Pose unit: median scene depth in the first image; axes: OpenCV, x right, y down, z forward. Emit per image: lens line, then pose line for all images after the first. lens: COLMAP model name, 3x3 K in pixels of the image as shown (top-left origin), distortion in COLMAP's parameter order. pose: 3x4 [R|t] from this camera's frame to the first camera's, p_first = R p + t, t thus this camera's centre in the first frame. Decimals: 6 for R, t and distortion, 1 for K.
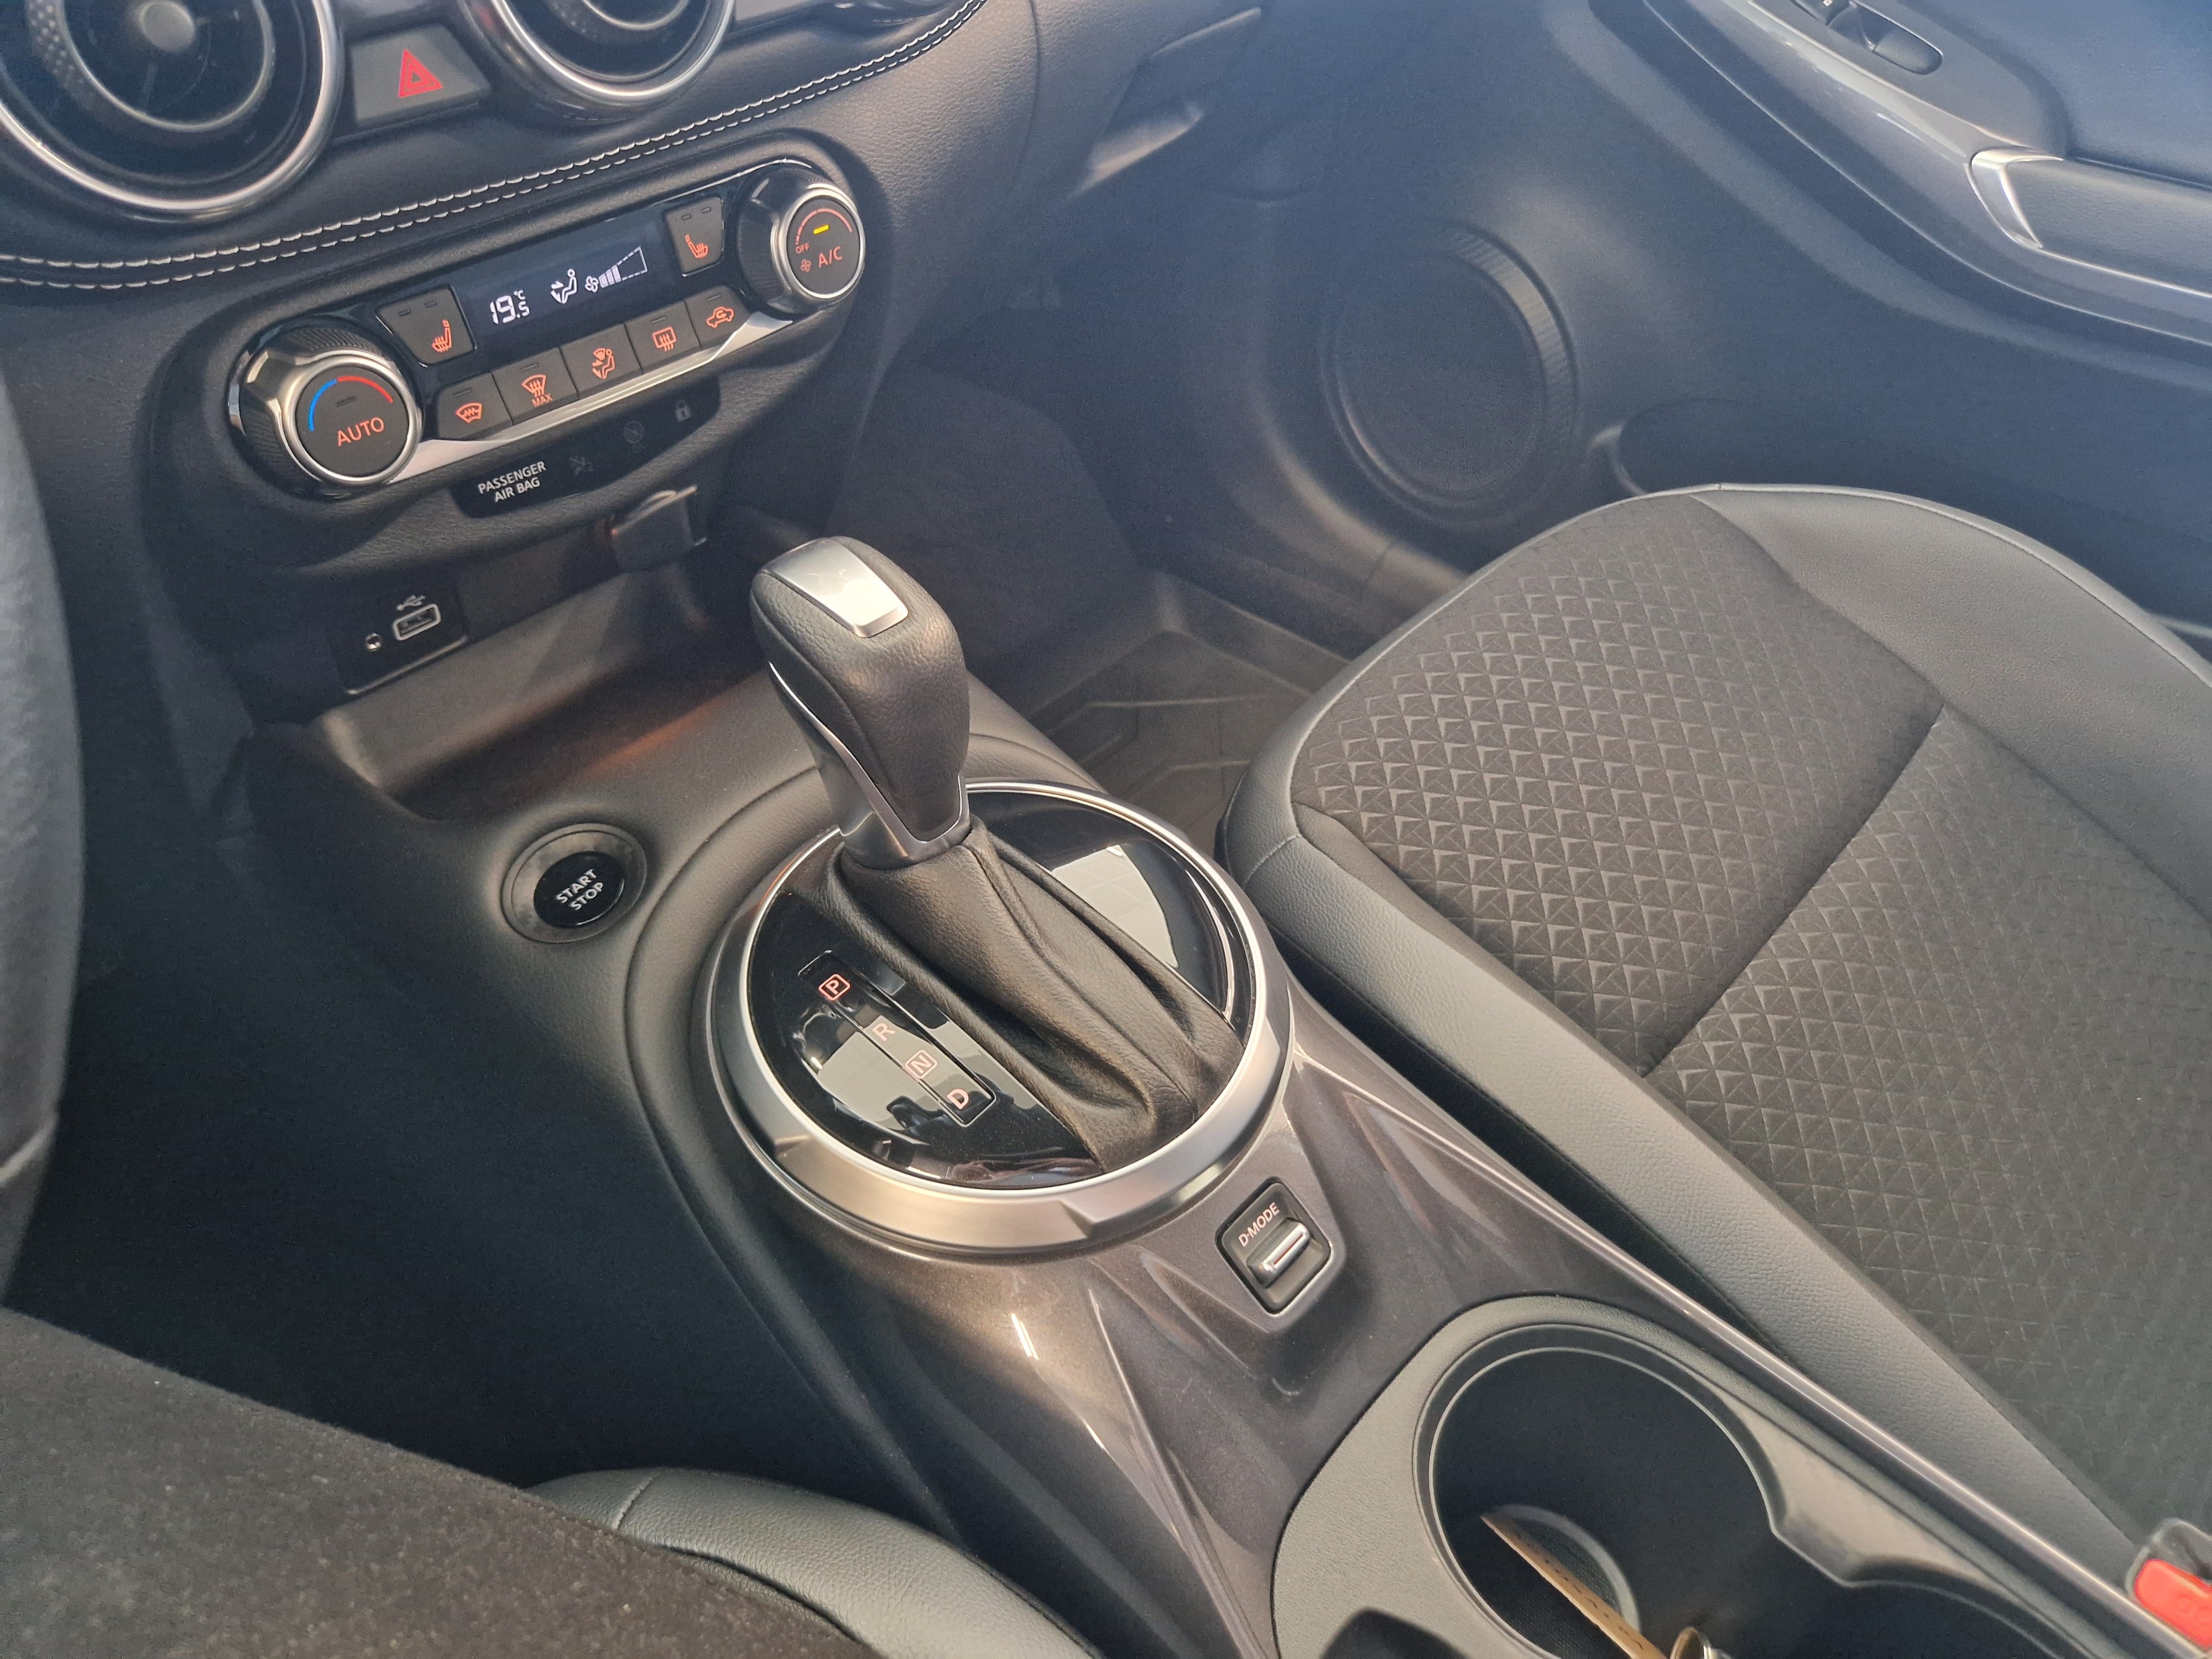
lens RADIAL K [[1492.9, 0, 1096.8], [0, 1492.9, 830.7], [0, 0, 1]] dist [0.038031, -0.036791]
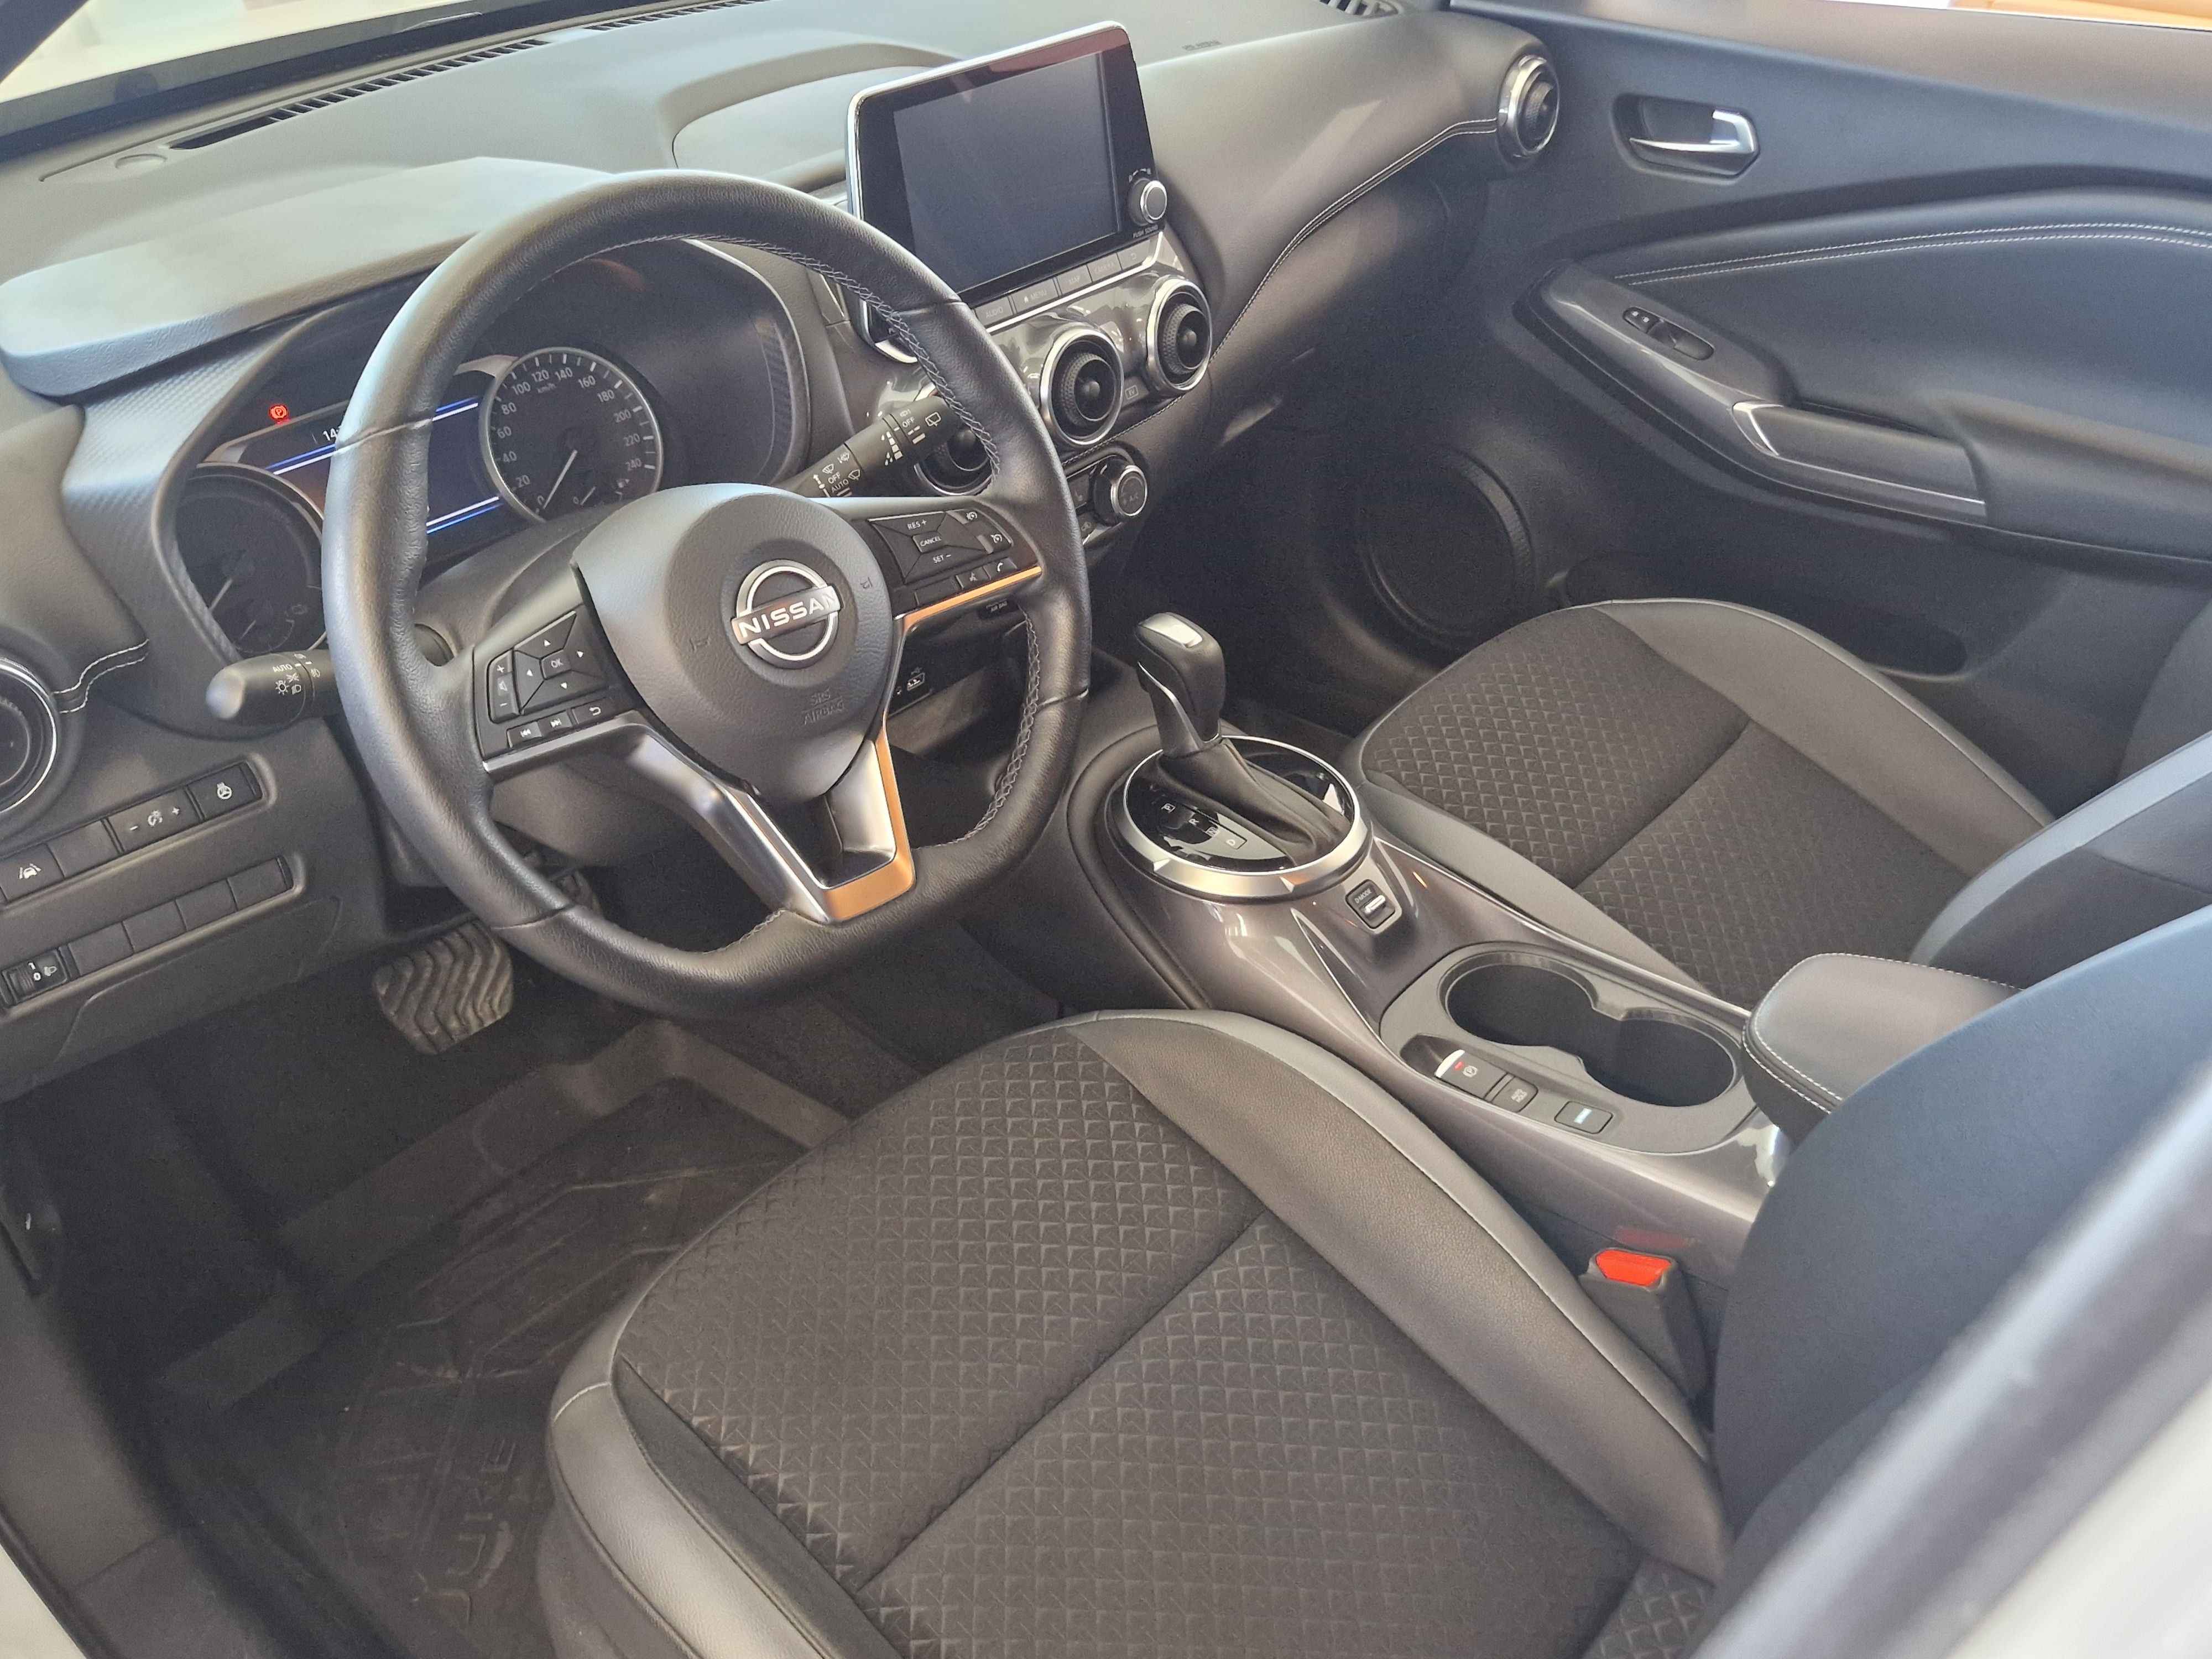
lens RADIAL K [[1895.9, 0, 1107.3], [0, 1895.9, 828.5], [0, 0, 1]] dist [0.049163, -0.015999]
pose [[0.998977, -0.043264, 0.013133, -0.279412], [0.044829, 0.985582, -0.163154, 0.545751], [-0.005885, 0.163576, 0.986513, -1.658103]]
